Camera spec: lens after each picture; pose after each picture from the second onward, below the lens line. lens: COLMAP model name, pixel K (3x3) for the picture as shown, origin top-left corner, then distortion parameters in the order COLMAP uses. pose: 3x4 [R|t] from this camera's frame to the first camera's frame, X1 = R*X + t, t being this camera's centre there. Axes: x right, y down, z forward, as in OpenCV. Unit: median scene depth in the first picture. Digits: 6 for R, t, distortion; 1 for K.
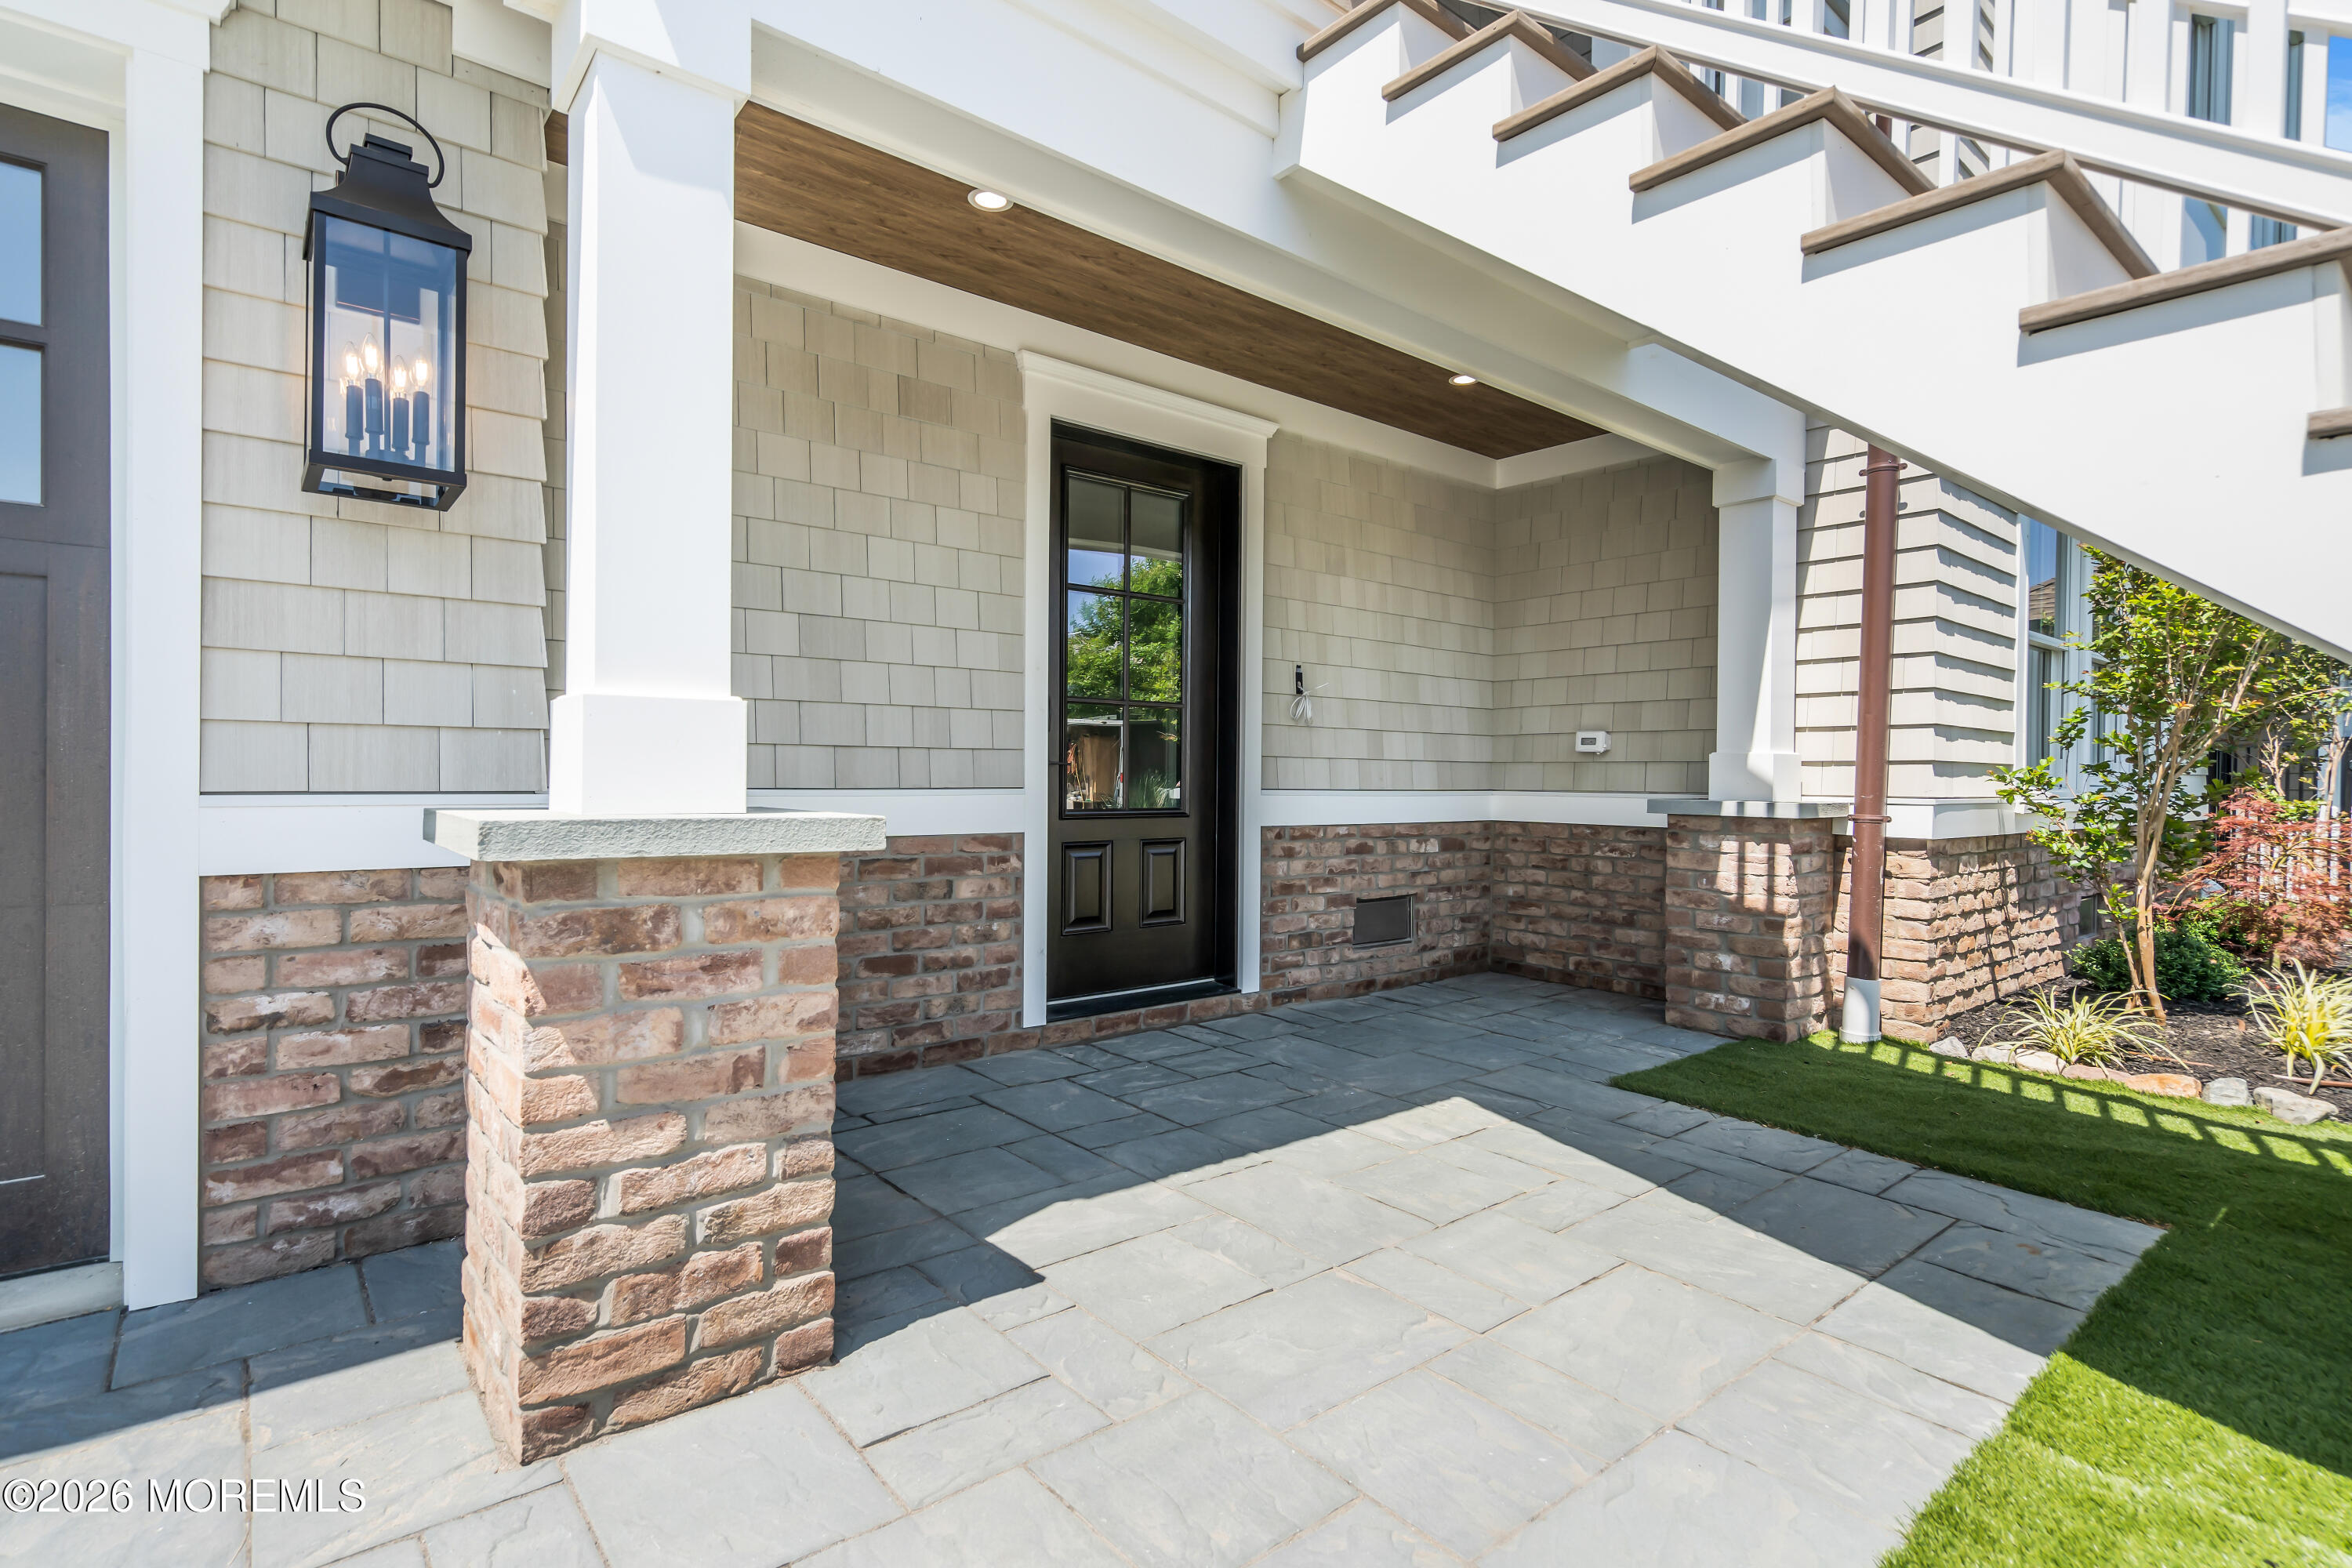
lens RADIAL K [[1153.1, 0, 1160.0], [0, 1153.1, 786.7], [0, 0, 1]] dist [0.009375, 0.000208]
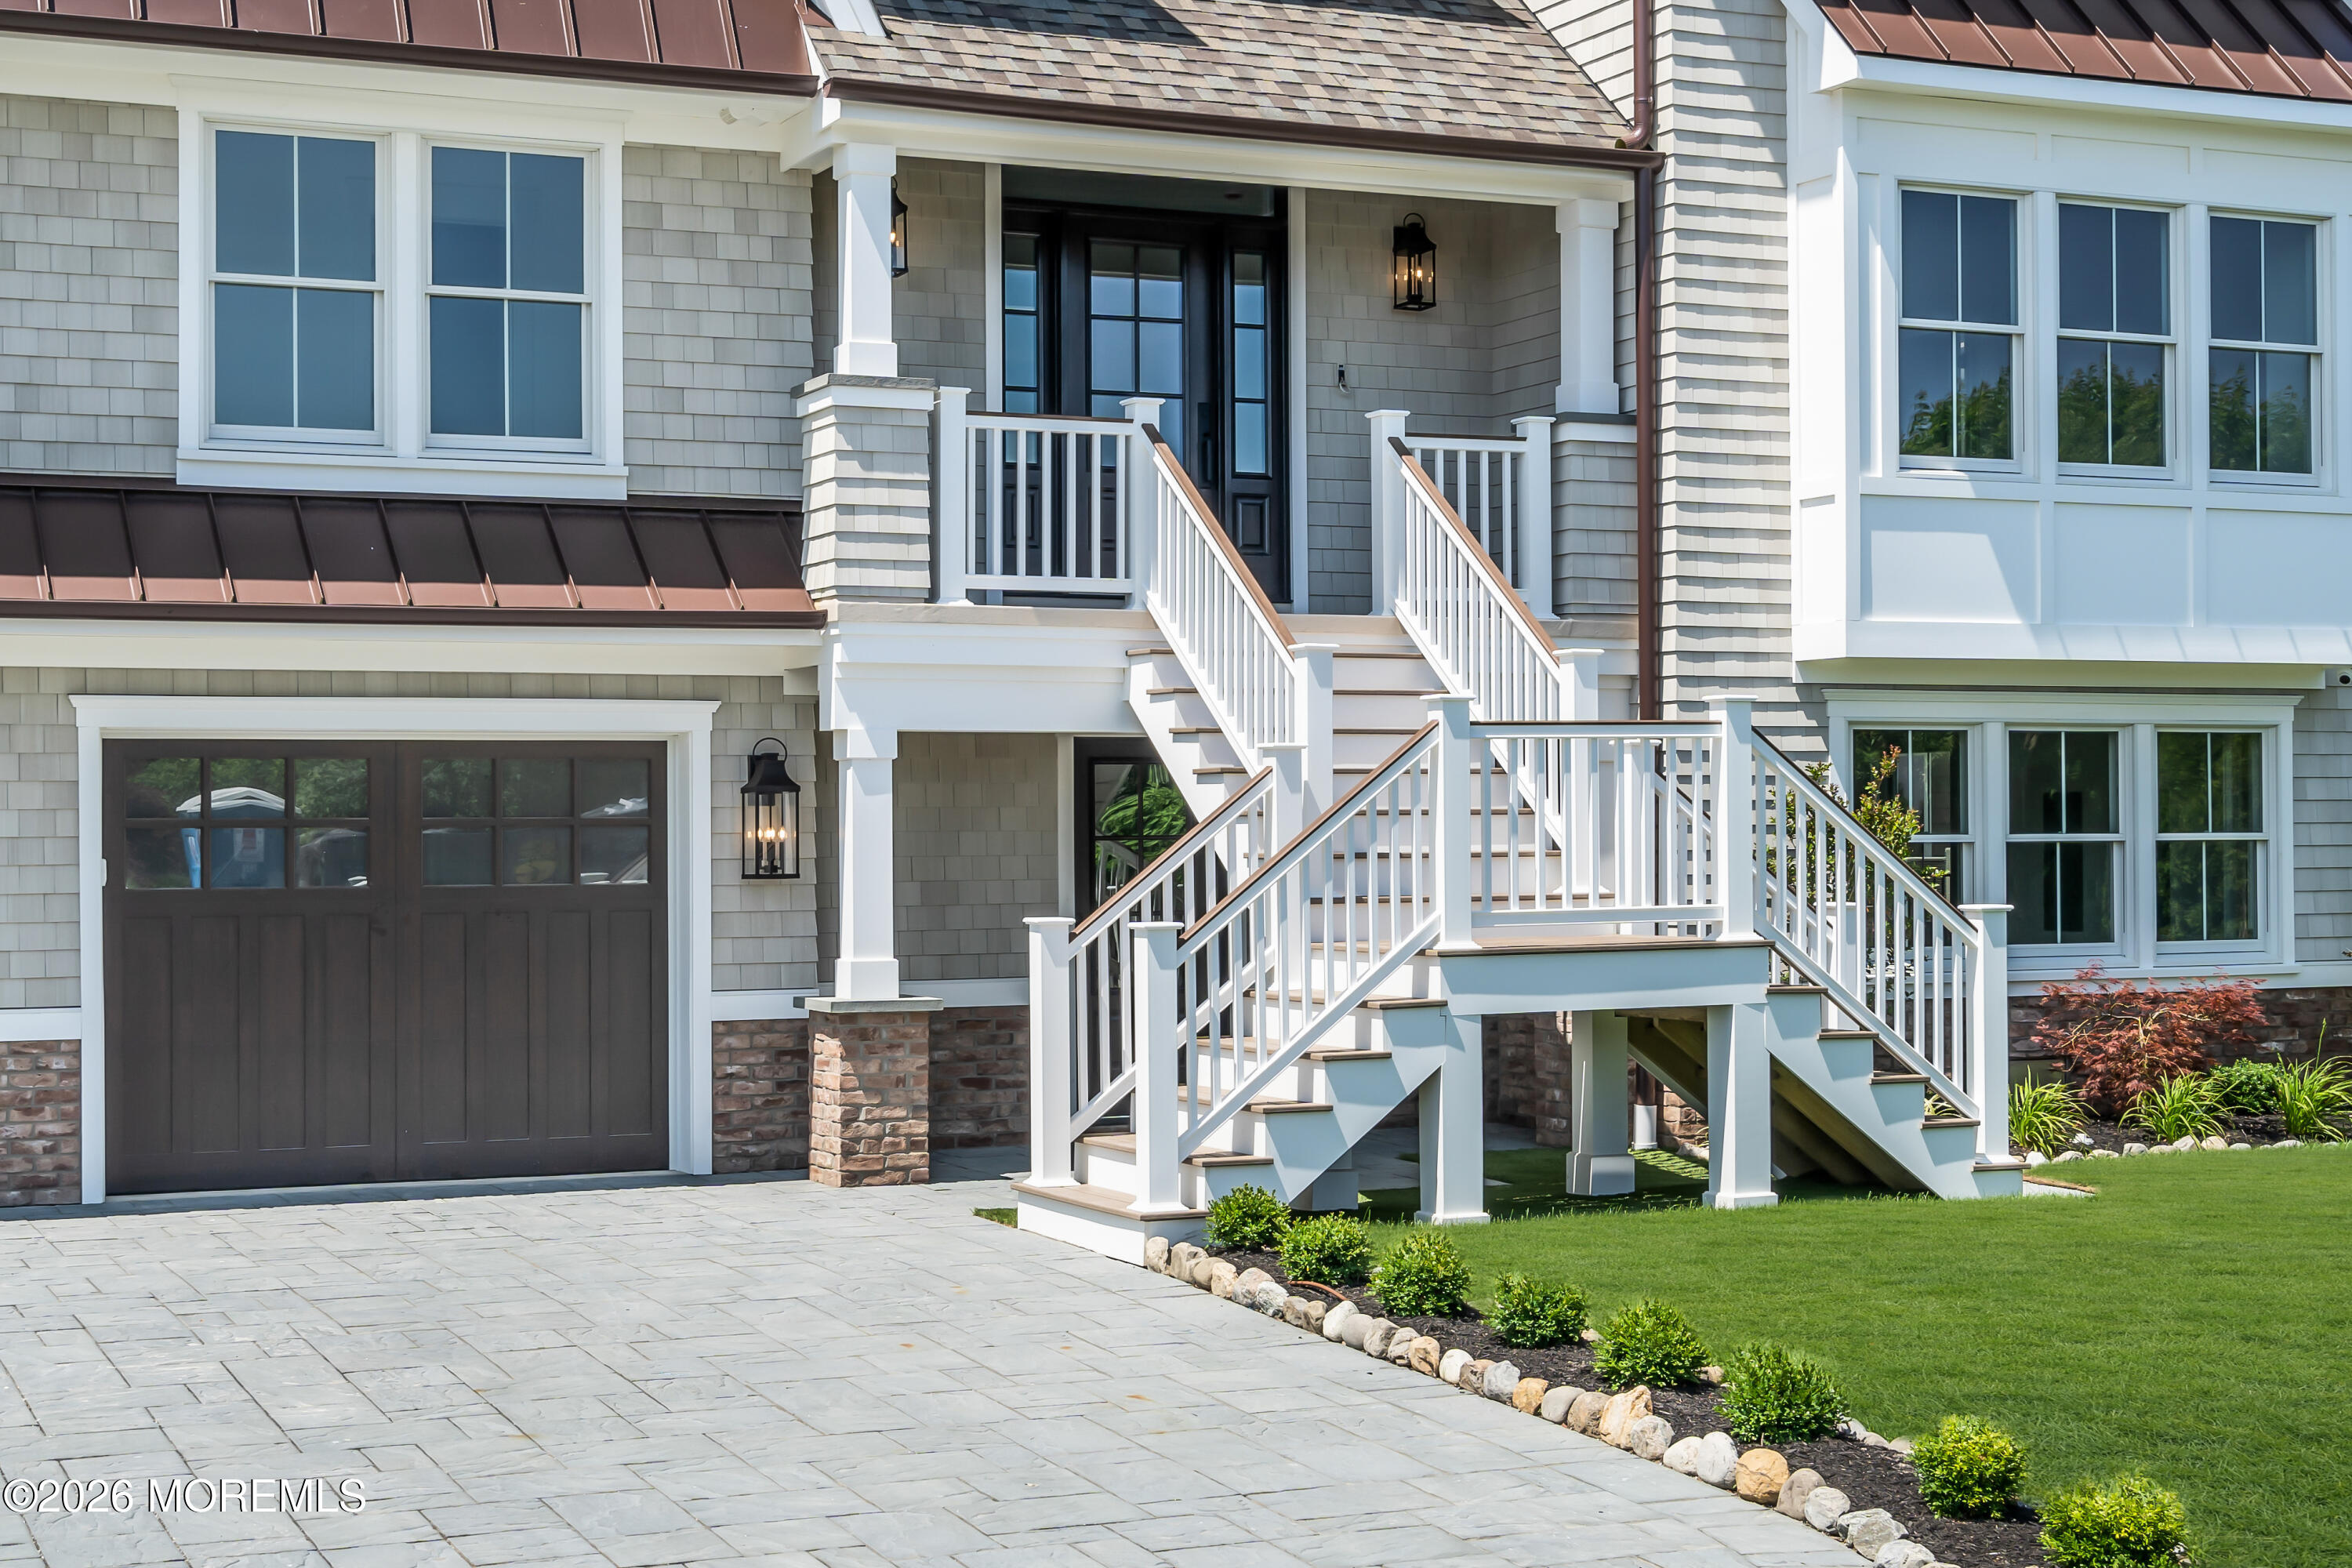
lens RADIAL K [[3602.9, 0, 1176.0], [0, 3602.9, 784.0], [0, 0, 1]] dist [0.004542, -0.017387]
pose [[0.968070, -0.018041, -0.250028, 2.410268], [0.012924, 0.999672, -0.022090, -0.284772], [0.250345, 0.018154, 0.967986, -7.072362]]
